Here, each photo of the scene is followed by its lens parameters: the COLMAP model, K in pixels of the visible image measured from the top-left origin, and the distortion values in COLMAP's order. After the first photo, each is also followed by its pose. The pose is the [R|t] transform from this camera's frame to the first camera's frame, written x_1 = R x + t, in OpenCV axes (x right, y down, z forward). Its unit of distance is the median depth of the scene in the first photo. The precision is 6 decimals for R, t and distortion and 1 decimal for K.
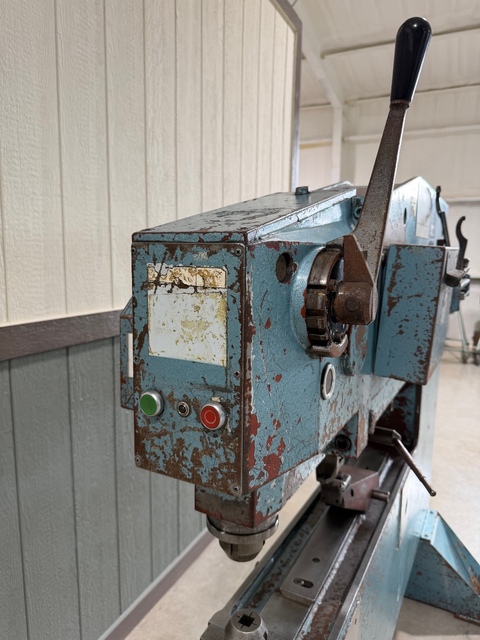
lens RADIAL K [[456.9, 0, 236.9], [0, 456.9, 318.6], [0, 0, 1]] dist [0.066918, -0.103163]
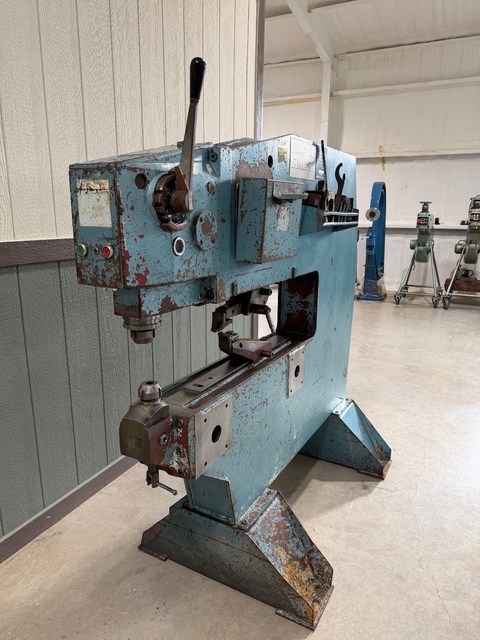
lens RADIAL K [[450.2, 0, 240.0], [0, 450.2, 320.0], [0, 0, 1]] dist [0.090265, -0.103574]
pose [[0.999920, -0.001415, -0.012608, 0.534735], [0.002568, 0.995765, 0.091904, 0.302901], [0.012425, -0.091929, 0.995688, -1.035898]]
